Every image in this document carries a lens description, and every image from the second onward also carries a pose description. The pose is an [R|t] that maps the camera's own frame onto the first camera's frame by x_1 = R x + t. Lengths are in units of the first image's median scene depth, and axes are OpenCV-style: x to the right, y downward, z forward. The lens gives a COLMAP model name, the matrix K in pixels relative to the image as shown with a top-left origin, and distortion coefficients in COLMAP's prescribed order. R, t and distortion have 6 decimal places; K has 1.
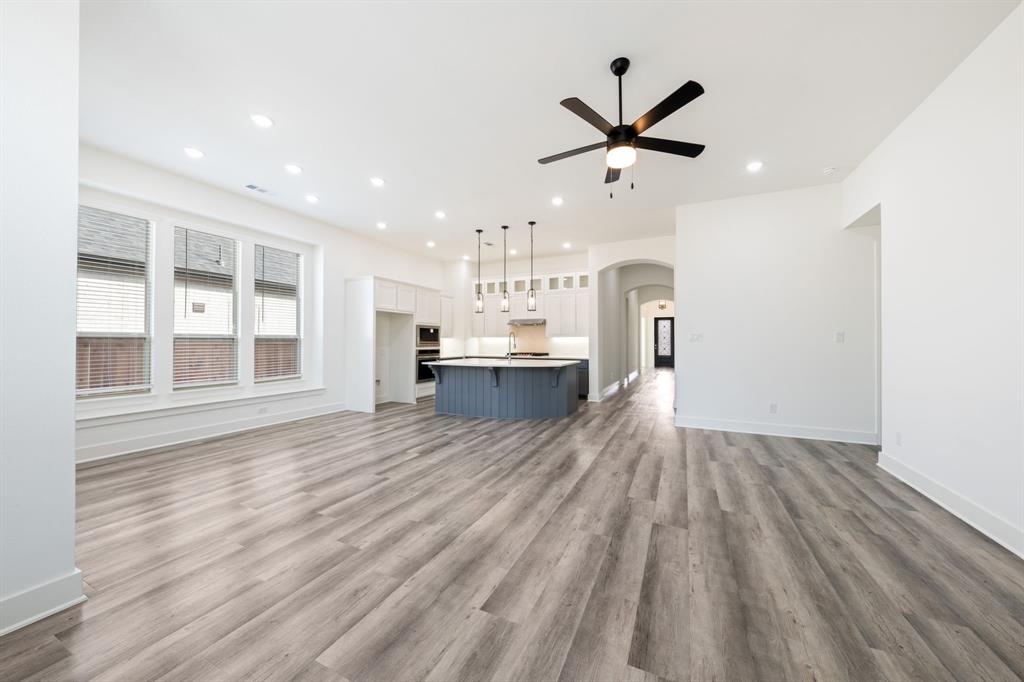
lens RADIAL K [[353.7, 0, 520.3], [0, 353.7, 337.7], [0, 0, 1]] dist [-0.007203, 0.001505]
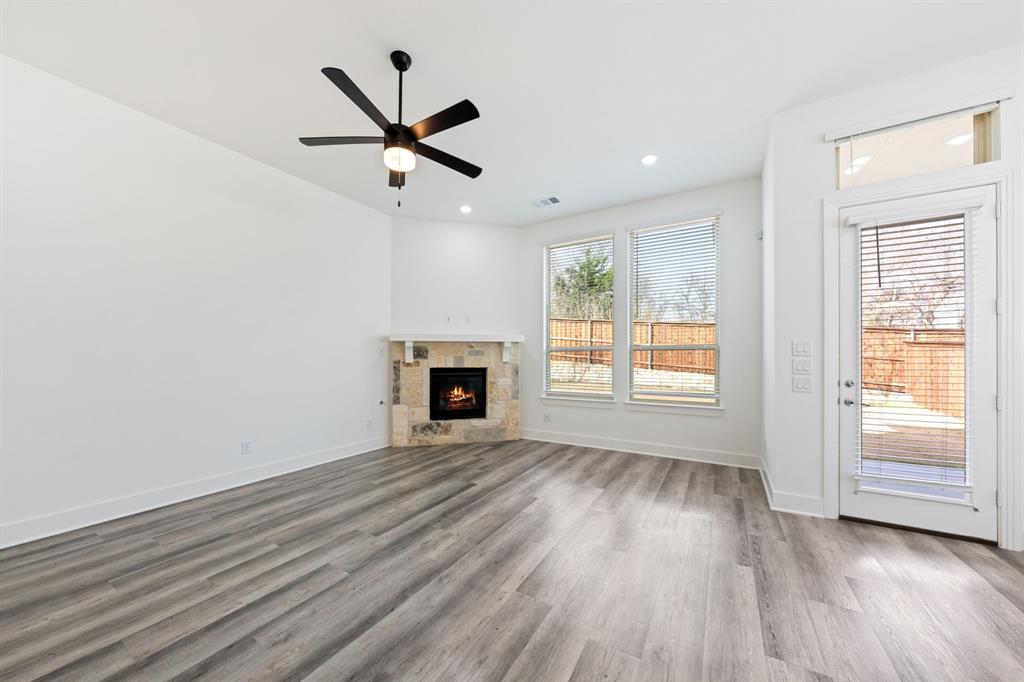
lens RADIAL K [[353.7, 0, 512.4], [0, 353.7, 357.9], [0, 0, 1]] dist [-0.007203, 0.001505]
pose [[-0.995193, -0.001756, 0.097919, -0.062891], [-0.002702, 0.999951, -0.009538, 0.012812], [-0.097898, -0.009757, -0.995149, 1.145348]]
